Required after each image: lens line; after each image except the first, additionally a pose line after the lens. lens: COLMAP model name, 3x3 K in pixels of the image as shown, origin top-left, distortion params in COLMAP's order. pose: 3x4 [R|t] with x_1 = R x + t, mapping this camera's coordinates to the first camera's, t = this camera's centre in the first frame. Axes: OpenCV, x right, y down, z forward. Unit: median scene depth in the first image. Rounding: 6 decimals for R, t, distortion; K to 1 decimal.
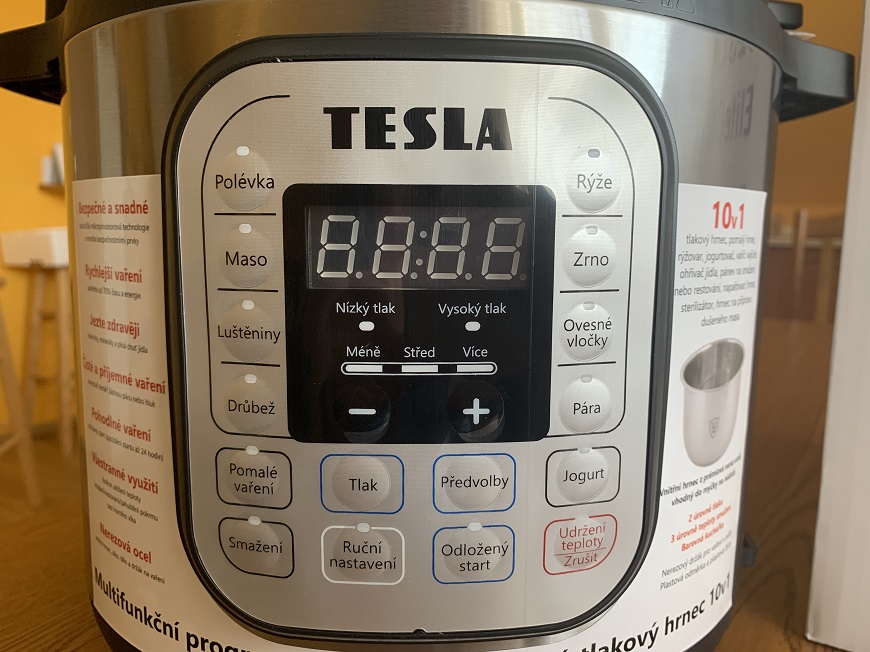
lens RADIAL K [[658.6, 0, 435.0], [0, 658.6, 326.0], [0, 0, 1]] dist [0.010651, -0.000553]
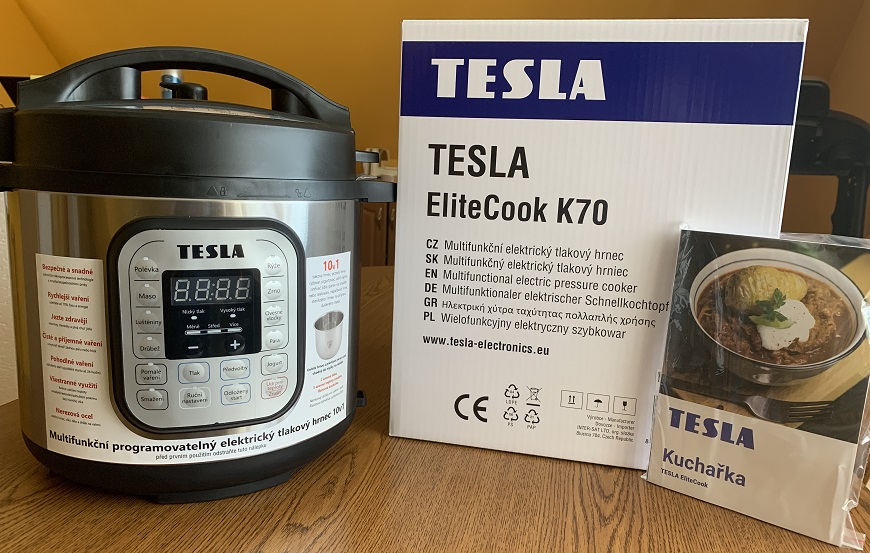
lens RADIAL K [[651.6, 0, 435.4], [0, 651.6, 287.0], [0, 0, 1]] dist [0.007810, -0.000942]
pose [[0.931826, -0.037705, 0.360942, -0.142636], [0.022204, 0.998648, 0.046999, -0.239794], [-0.362226, -0.035780, 0.931403, -1.993297]]
